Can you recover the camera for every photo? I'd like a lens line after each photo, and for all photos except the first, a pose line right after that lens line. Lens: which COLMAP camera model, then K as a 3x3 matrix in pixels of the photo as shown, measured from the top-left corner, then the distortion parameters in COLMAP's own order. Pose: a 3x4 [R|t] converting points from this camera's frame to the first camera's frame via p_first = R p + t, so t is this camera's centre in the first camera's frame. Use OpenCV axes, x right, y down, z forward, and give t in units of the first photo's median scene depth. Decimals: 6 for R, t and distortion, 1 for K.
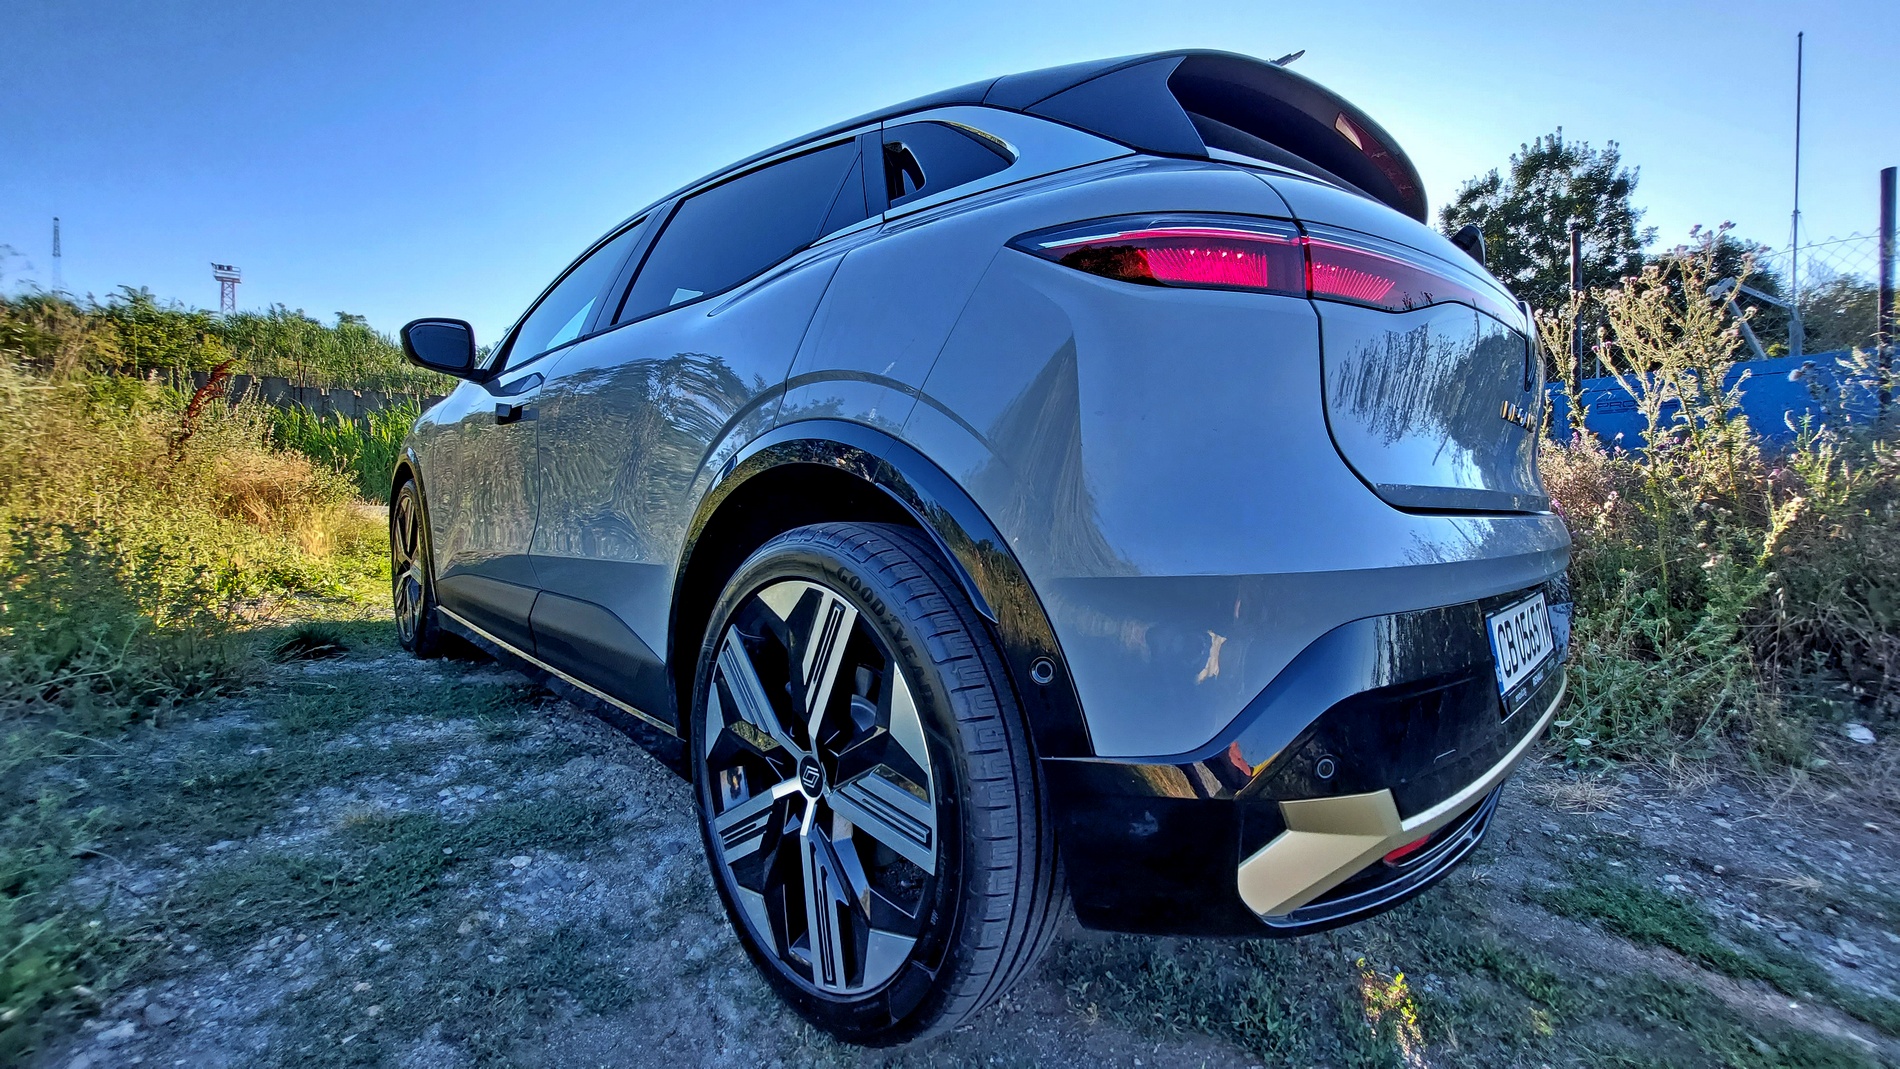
lens RADIAL K [[761.7, 0, 950.0], [0, 761.7, 534.5], [0, 0, 1]] dist [-0.022310, -0.000452]
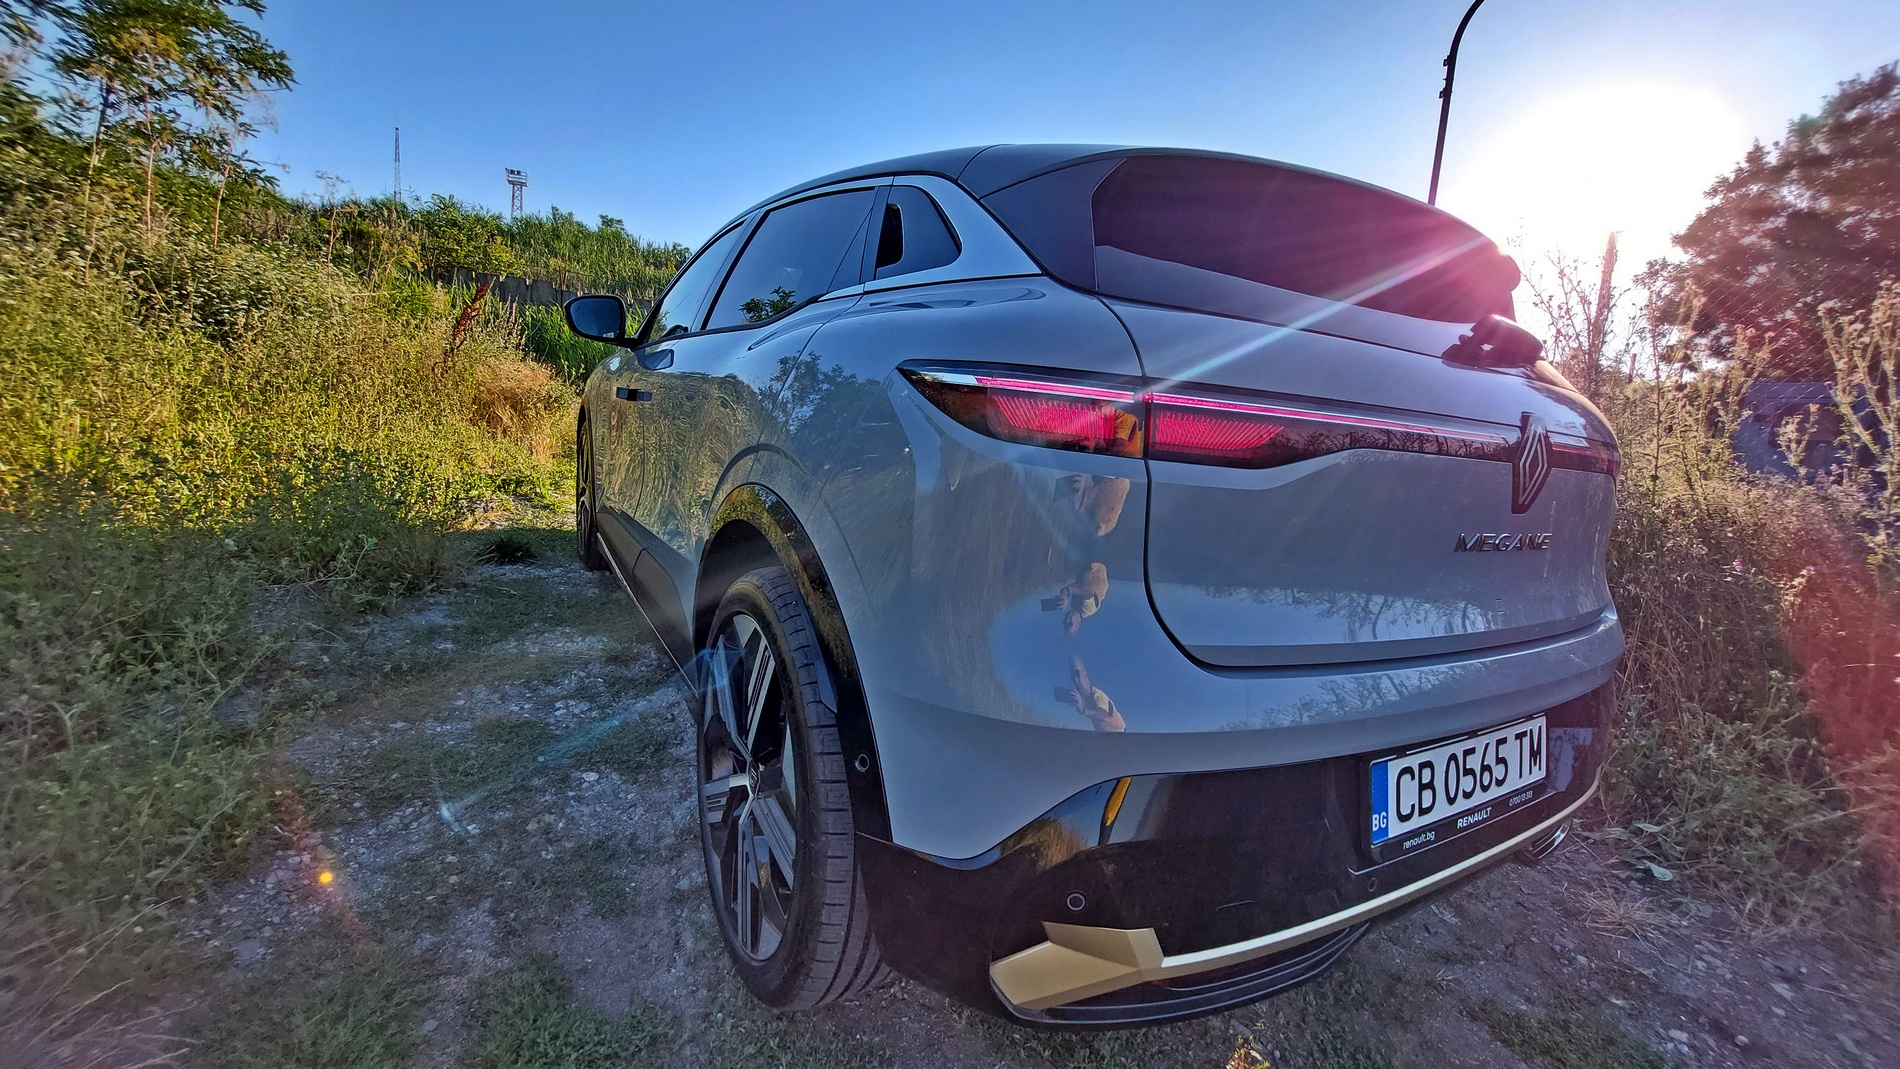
lens RADIAL K [[761.7, 0, 950.0], [0, 761.7, 534.5], [0, 0, 1]] dist [-0.022310, -0.000452]
pose [[0.963370, 0.116513, -0.241542, 0.260809], [-0.088813, 0.988476, 0.122590, -0.170244], [0.253042, -0.096648, 0.962616, -0.031034]]
